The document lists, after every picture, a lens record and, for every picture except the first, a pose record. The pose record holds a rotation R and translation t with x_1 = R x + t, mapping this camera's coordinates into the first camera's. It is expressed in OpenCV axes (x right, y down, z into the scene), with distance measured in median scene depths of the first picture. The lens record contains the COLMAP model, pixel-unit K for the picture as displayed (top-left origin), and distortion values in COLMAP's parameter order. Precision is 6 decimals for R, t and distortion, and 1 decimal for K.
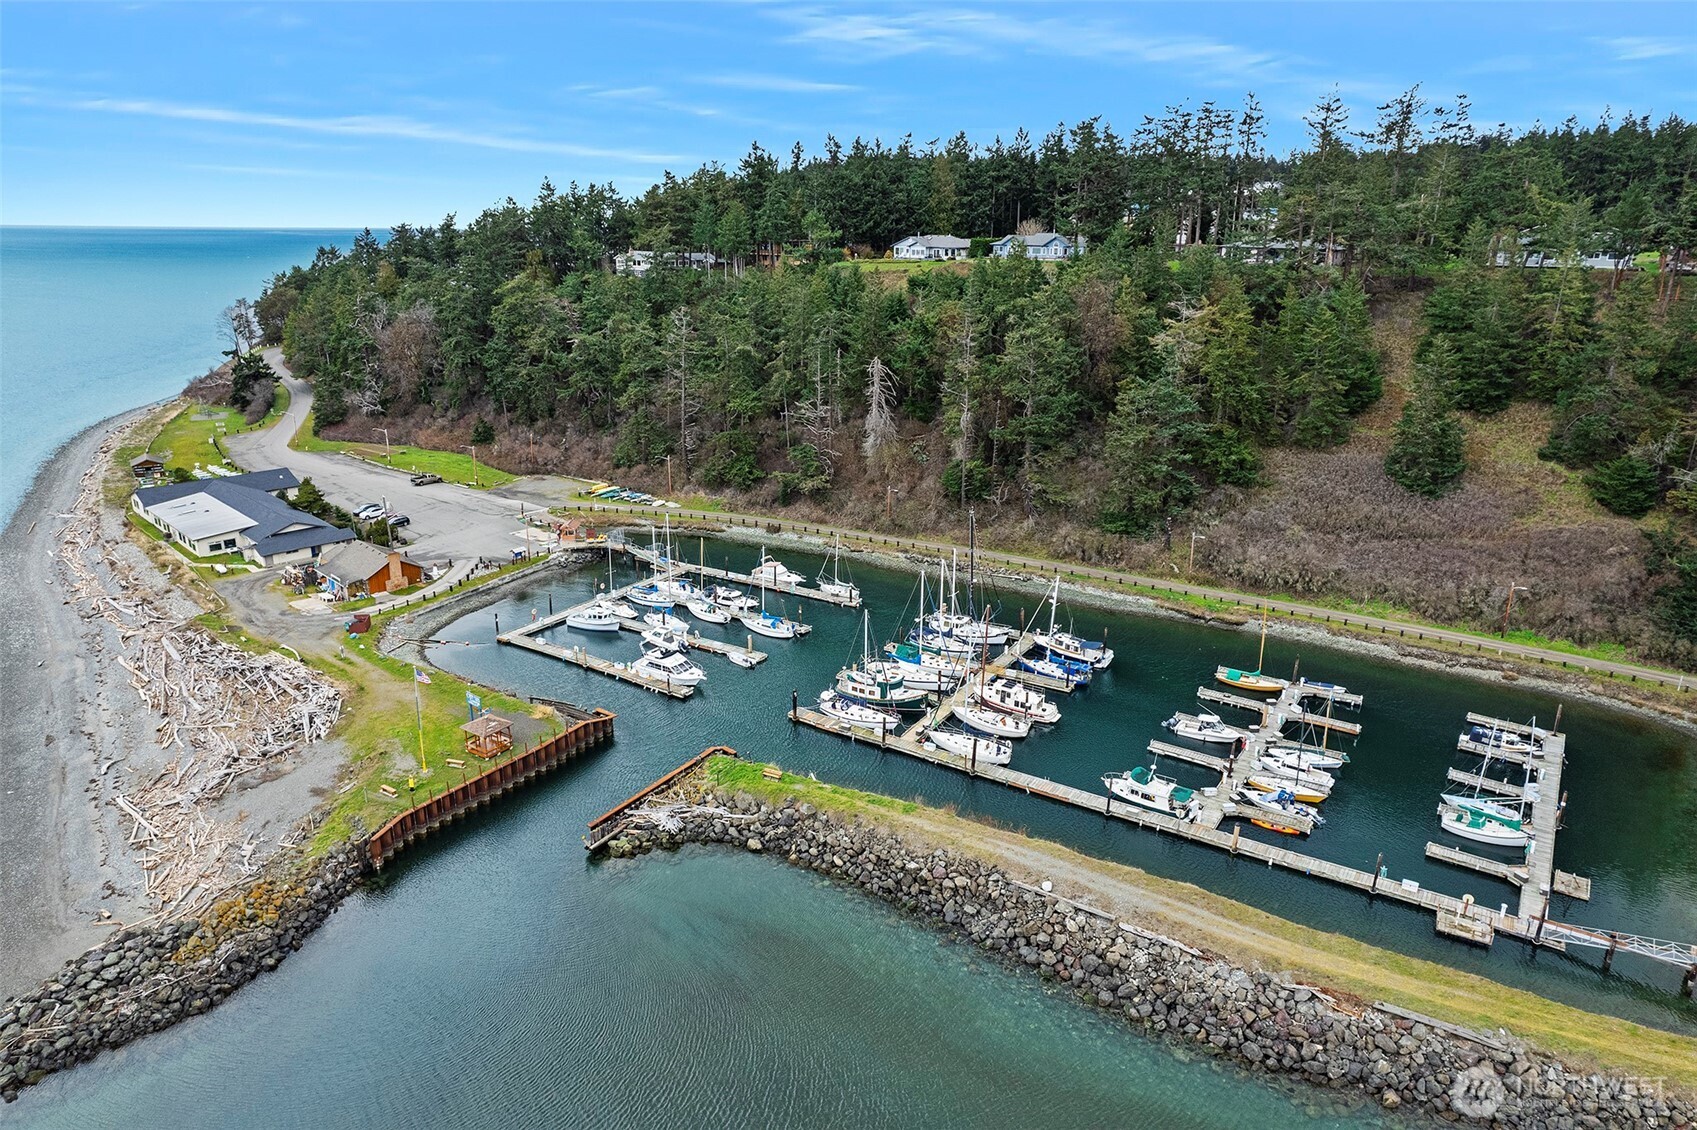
lens RADIAL K [[1122.5, 0, 846.7], [0, 1122.5, 564.0], [0, 0, 1]] dist [-0.042668, 0.016064]
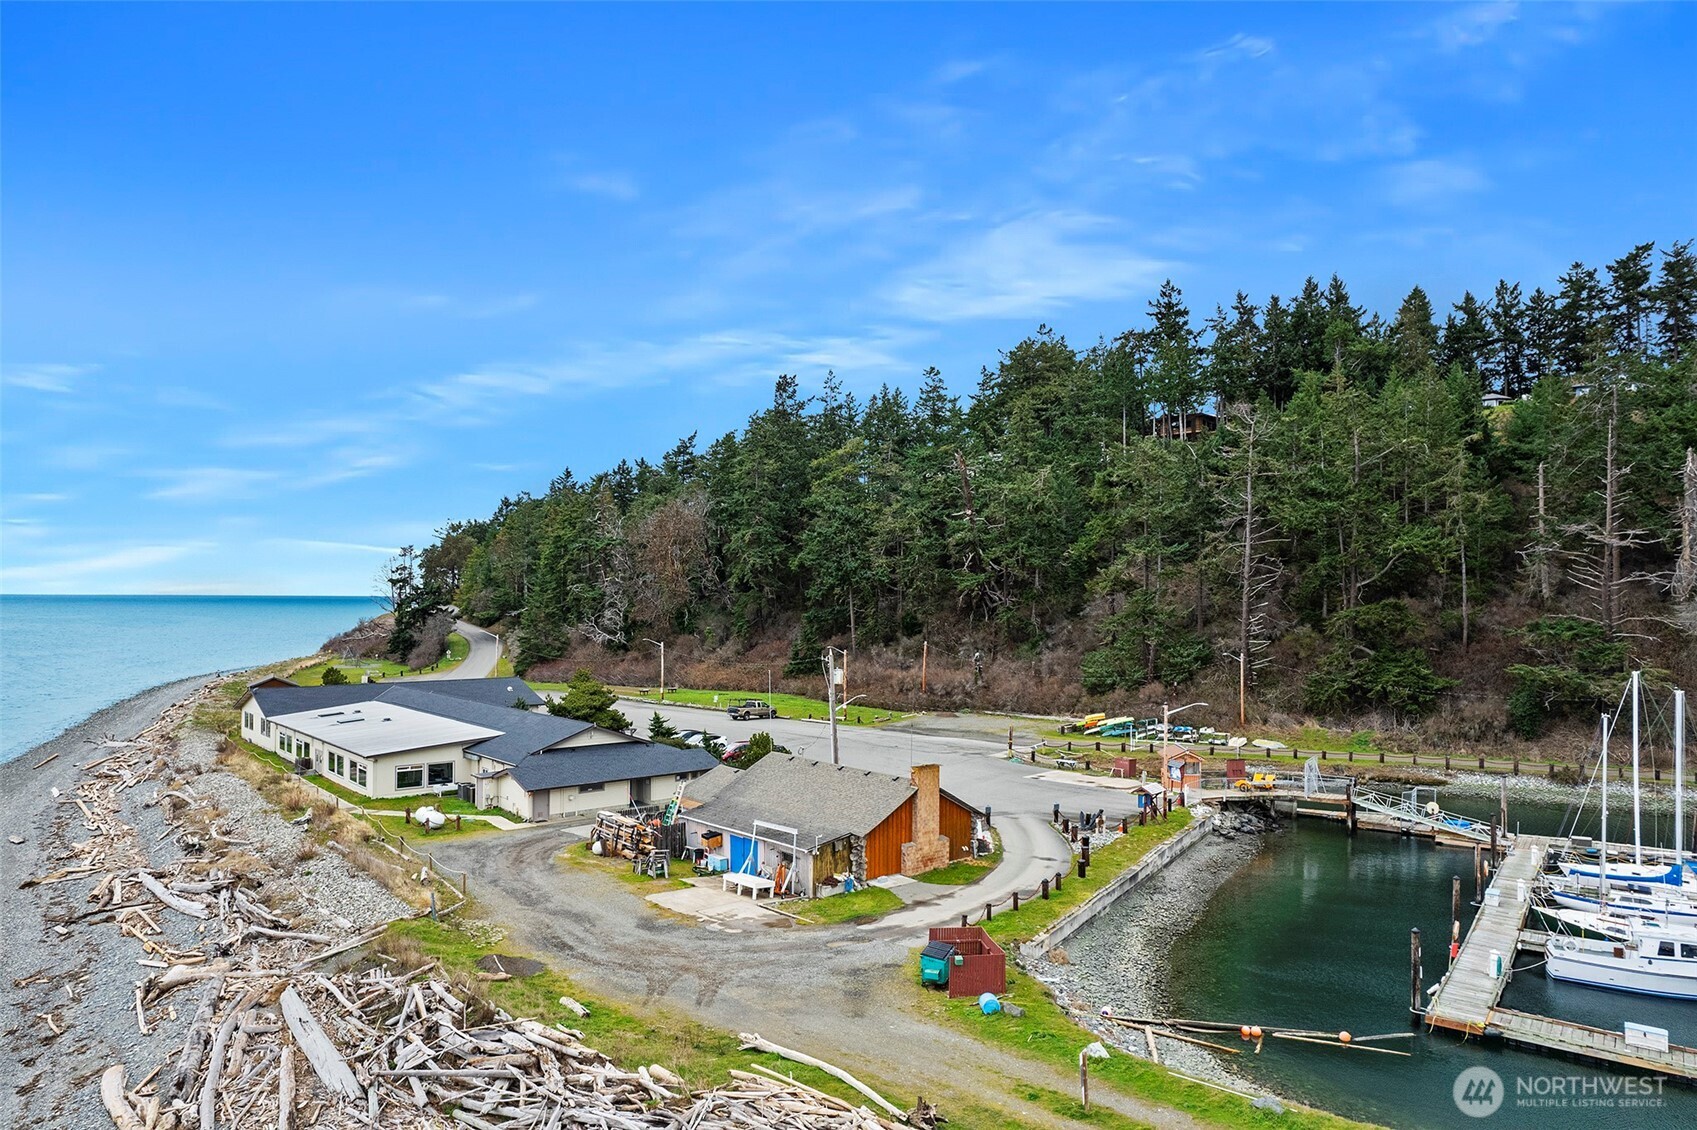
lens RADIAL K [[1122.5, 0, 856.5], [0, 1122.5, 565.3], [0, 0, 1]] dist [-0.042668, 0.016064]
pose [[0.997658, 0.001745, -0.068384, -0.363334], [-0.023124, 0.949428, -0.313132, 0.038737], [0.064379, 0.313980, 0.947244, 0.567235]]
